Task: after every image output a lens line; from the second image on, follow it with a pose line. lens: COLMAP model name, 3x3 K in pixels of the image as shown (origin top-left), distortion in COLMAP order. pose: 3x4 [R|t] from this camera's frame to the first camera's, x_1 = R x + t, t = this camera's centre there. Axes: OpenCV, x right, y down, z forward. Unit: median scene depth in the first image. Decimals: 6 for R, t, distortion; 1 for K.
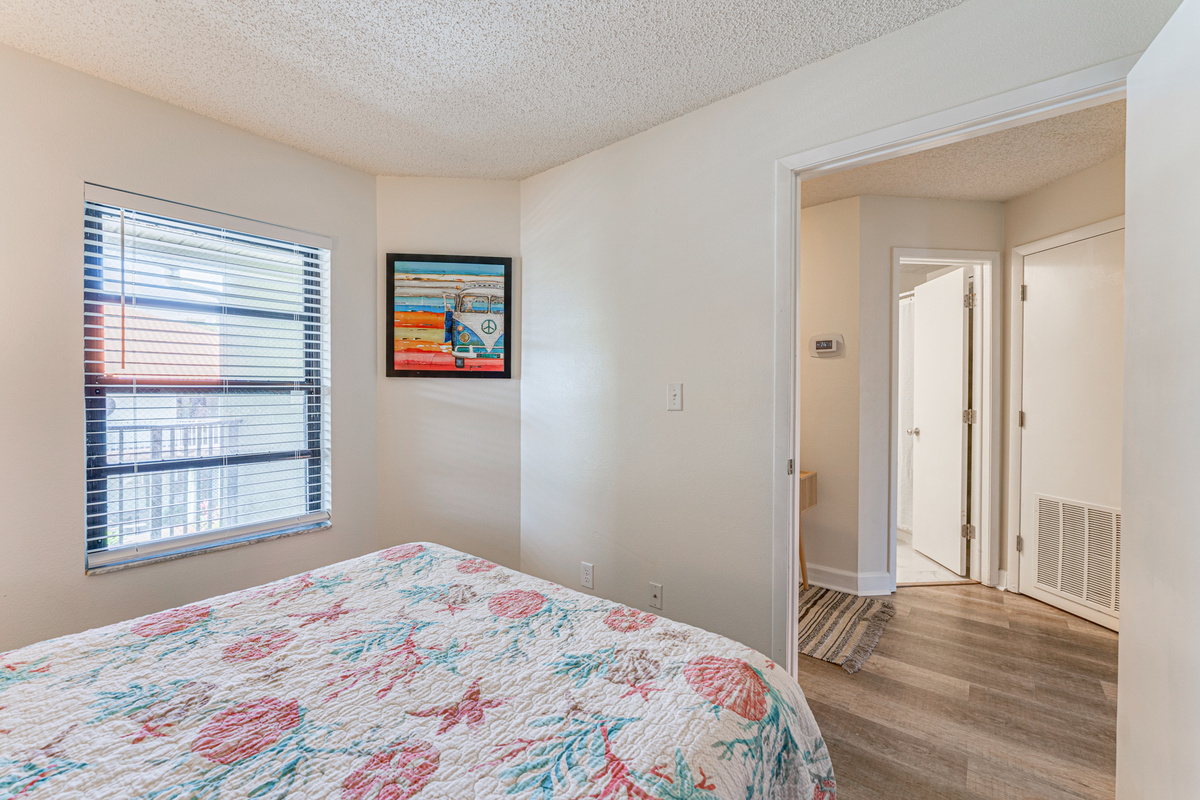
lens RADIAL K [[494.2, 0, 590.4], [0, 494.2, 397.6], [0, 0, 1]] dist [-0.001560, -0.000229]
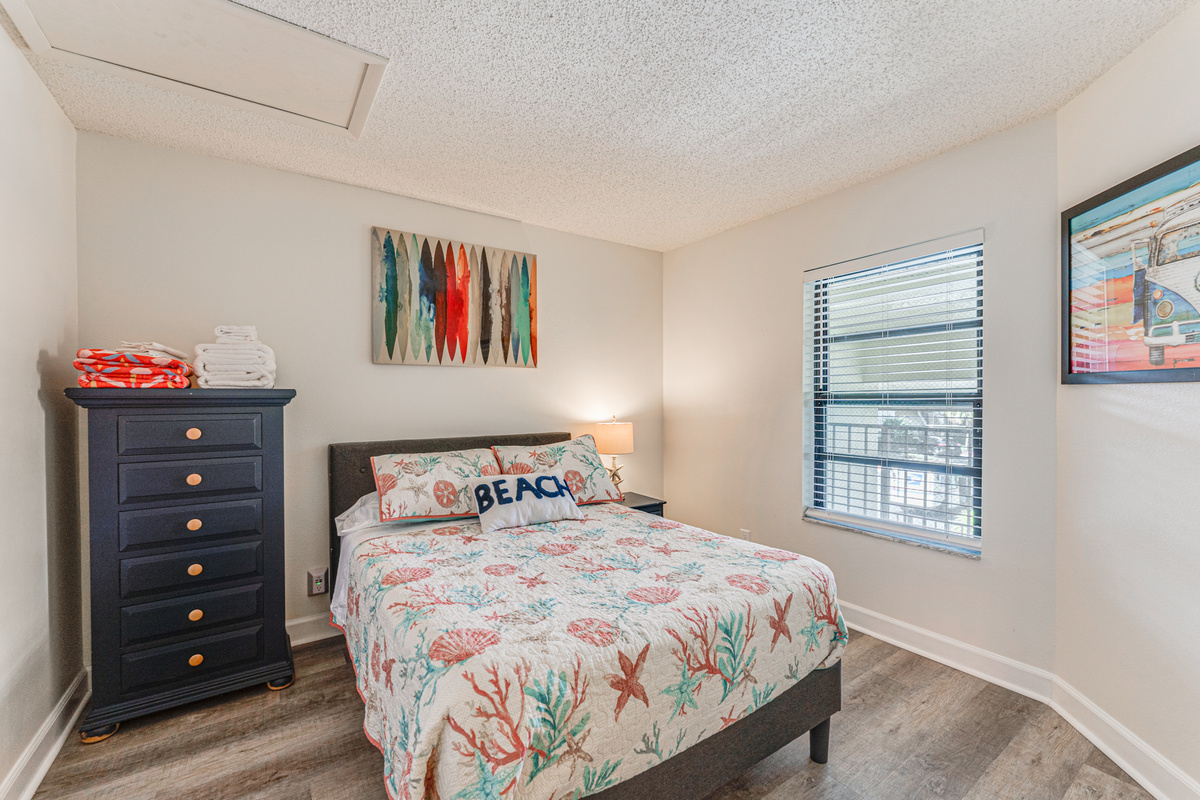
lens RADIAL K [[486.5, 0, 597.2], [0, 486.5, 392.1], [0, 0, 1]] dist [0.000481, 0.000023]
pose [[-0.279487, -0.010591, -0.960091, 0.638980], [-0.001851, 0.999943, -0.010492, -0.030183], [0.960148, -0.001156, -0.279490, 0.765644]]
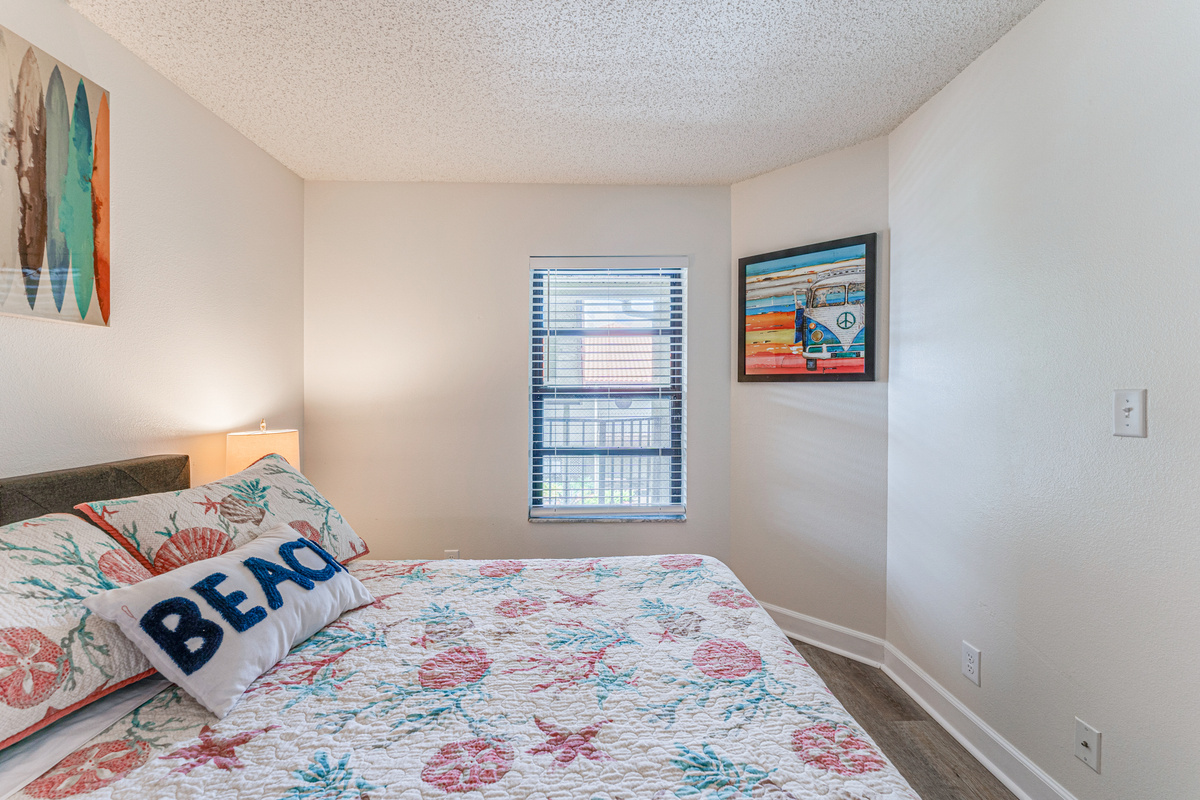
lens RADIAL K [[492.7, 0, 594.1], [0, 492.7, 391.2], [0, 0, 1]] dist [-0.003462, -0.000340]
pose [[0.647999, -0.002279, -0.761637, 0.223673], [-0.003633, 0.999975, -0.006083, -0.022496], [0.761632, 0.006709, 0.647975, 0.179073]]
